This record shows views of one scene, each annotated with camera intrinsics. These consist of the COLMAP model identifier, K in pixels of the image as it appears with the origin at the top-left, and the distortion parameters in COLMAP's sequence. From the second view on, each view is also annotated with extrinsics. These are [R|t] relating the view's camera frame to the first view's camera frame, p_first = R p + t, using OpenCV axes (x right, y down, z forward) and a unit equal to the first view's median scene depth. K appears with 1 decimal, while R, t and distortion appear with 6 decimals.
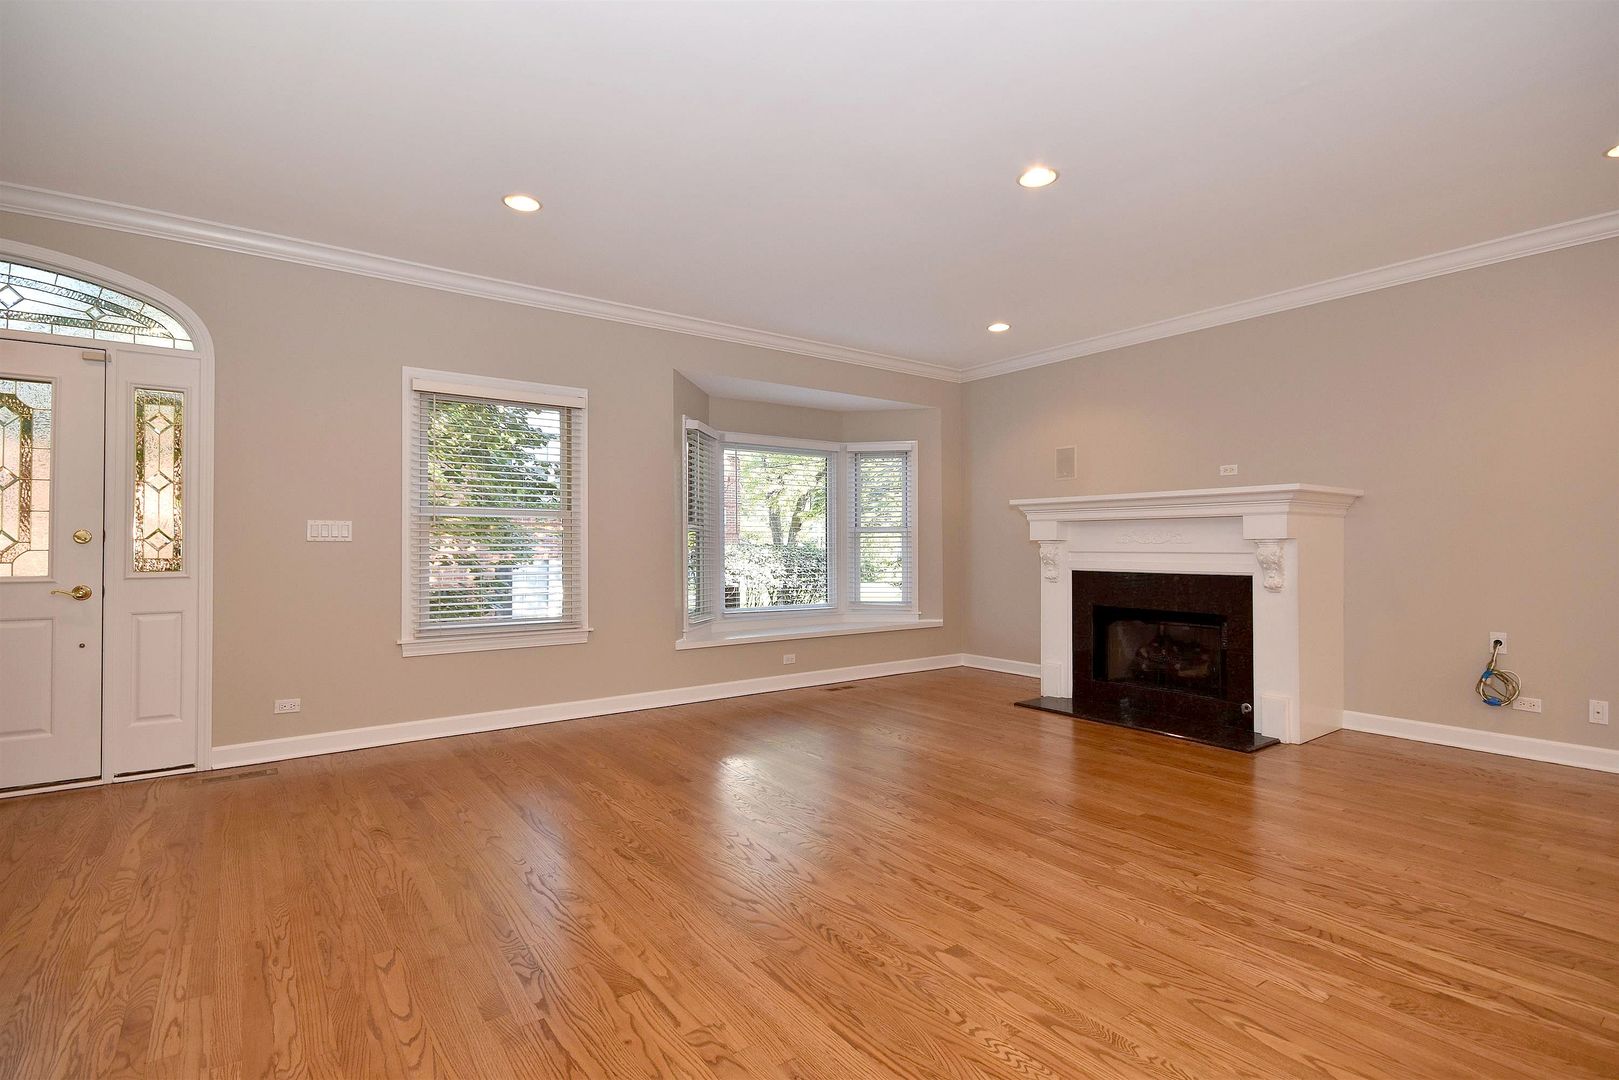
lens RADIAL K [[775.6, 0, 813.1], [0, 775.6, 541.0], [0, 0, 1]] dist [0.002740, -0.003723]
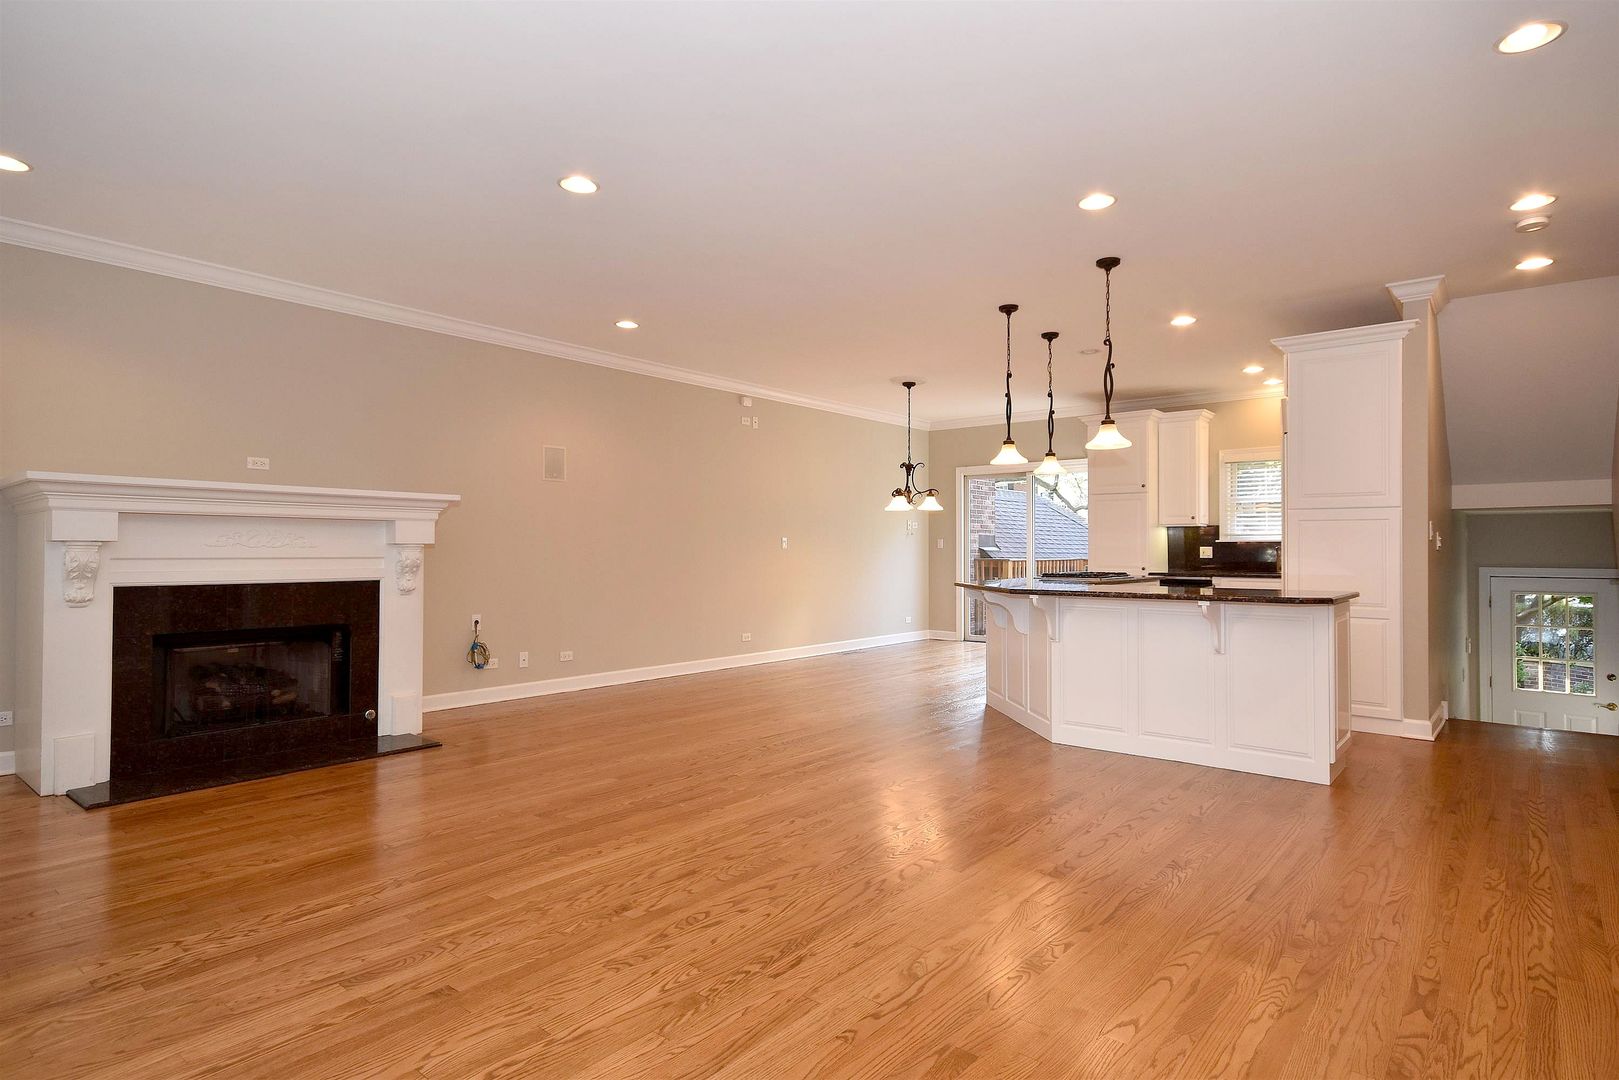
lens RADIAL K [[862.3, 0, 810.9], [0, 862.3, 540.4], [0, 0, 1]] dist [0.010787, 0.004981]
pose [[-0.243013, 0.011972, 0.969949, -0.941474], [-0.009771, 0.999843, -0.014789, 0.006075], [-0.969974, -0.013071, -0.242858, 1.054068]]
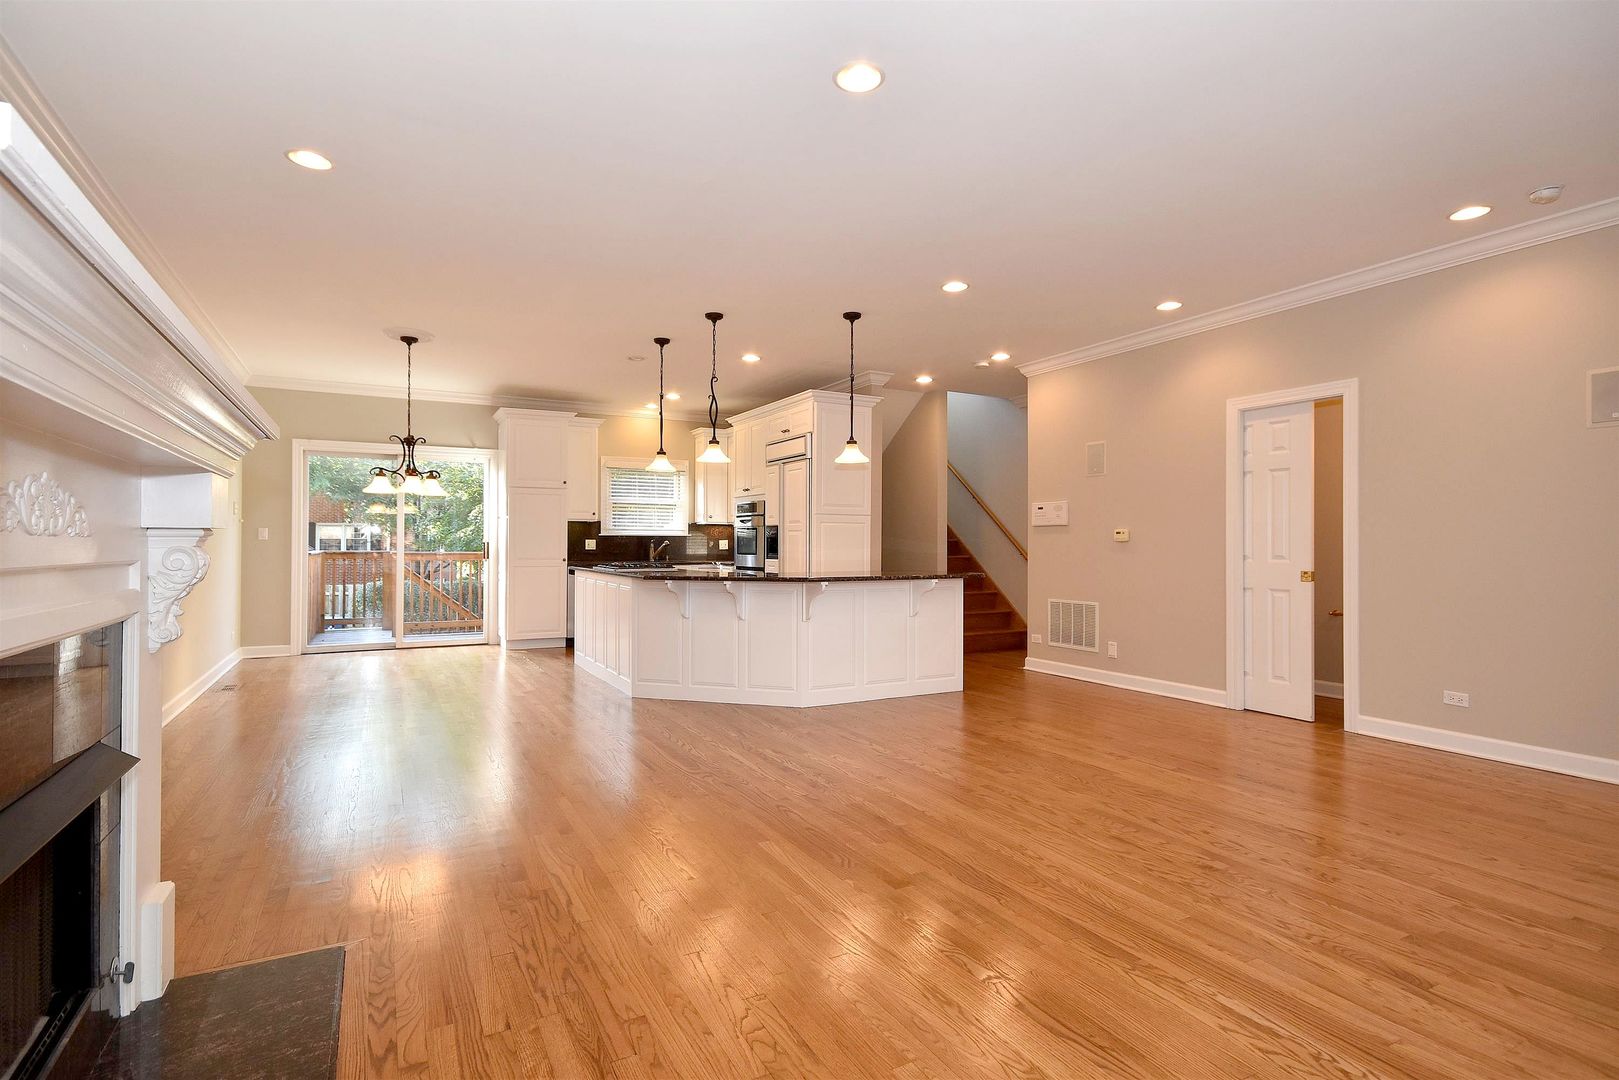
lens RADIAL K [[804.1, 0, 811.4], [0, 804.1, 539.2], [0, 0, 1]] dist [0.003747, -0.005677]
pose [[-0.988823, 0.000669, 0.149095, 0.233538], [-0.001589, 0.999886, -0.015027, 0.014538], [-0.149088, -0.015096, -0.988709, 1.959652]]
